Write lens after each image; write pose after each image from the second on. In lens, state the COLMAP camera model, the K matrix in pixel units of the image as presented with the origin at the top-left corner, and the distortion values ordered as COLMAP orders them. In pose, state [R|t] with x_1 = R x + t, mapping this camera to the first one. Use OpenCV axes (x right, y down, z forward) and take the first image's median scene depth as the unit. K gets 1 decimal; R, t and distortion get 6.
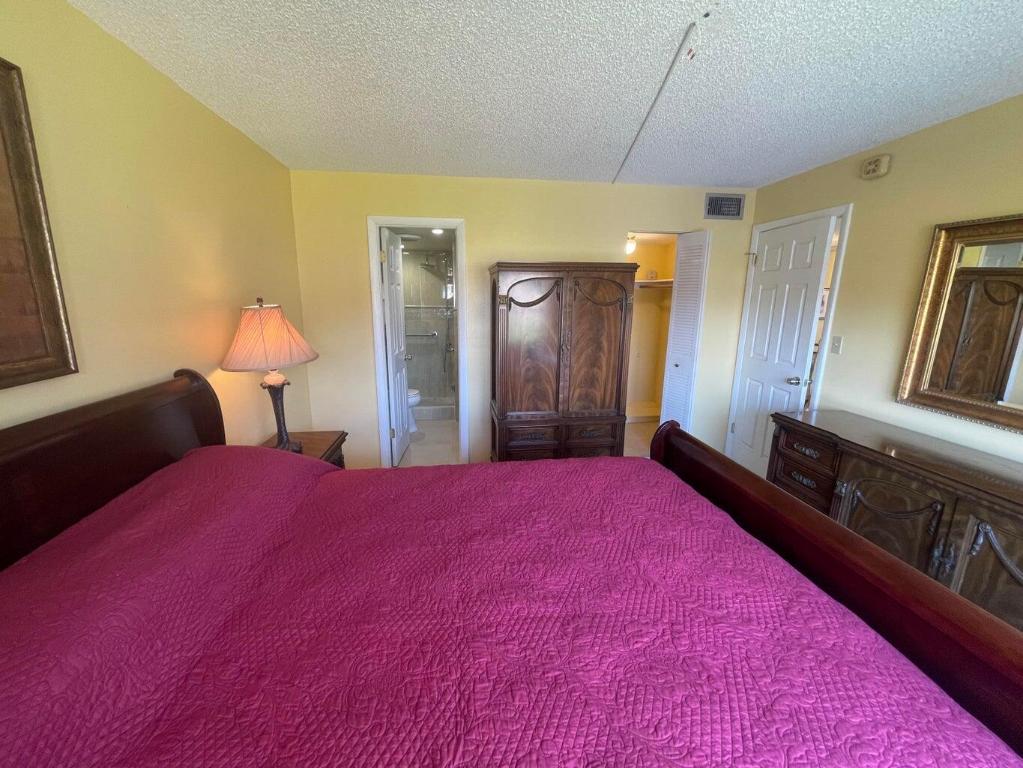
lens RADIAL K [[413.0, 0, 511.8], [0, 413.0, 379.0], [0, 0, 1]] dist [-0.002079, 0.000488]
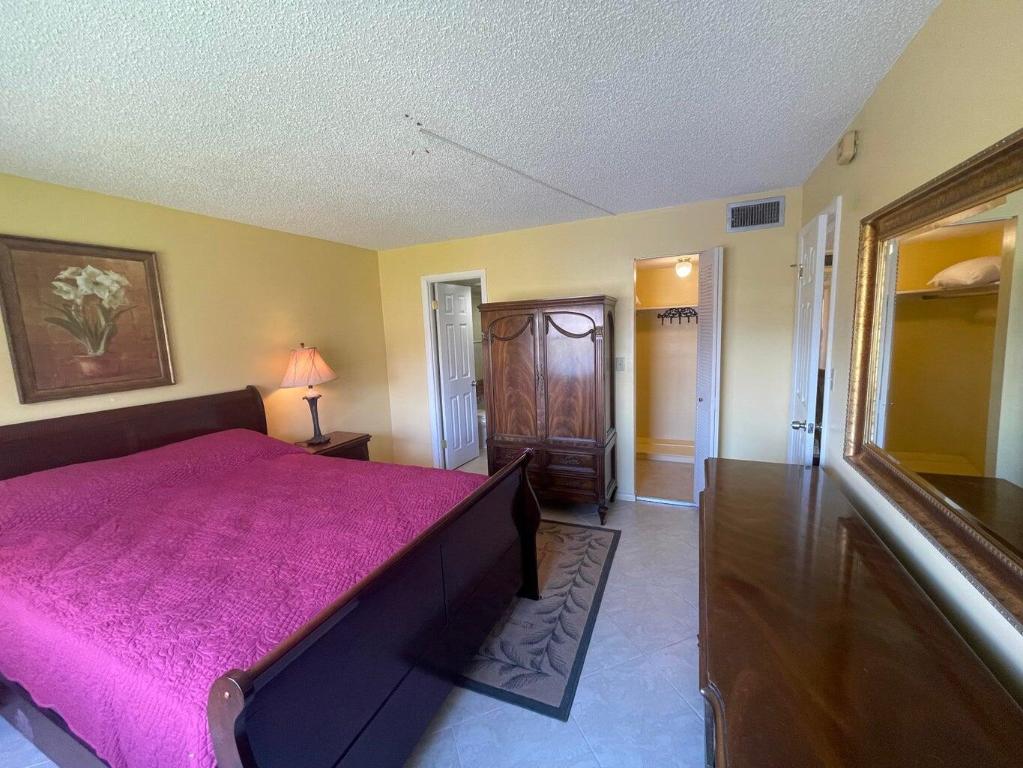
lens RADIAL K [[413.0, 0, 511.6], [0, 413.0, 381.1], [0, 0, 1]] dist [-0.002079, 0.000488]
pose [[0.847898, 0.021446, -0.529725, 0.620573], [-0.054872, 0.997365, -0.047451, -0.010728], [0.527311, 0.069301, 0.846841, 0.046983]]
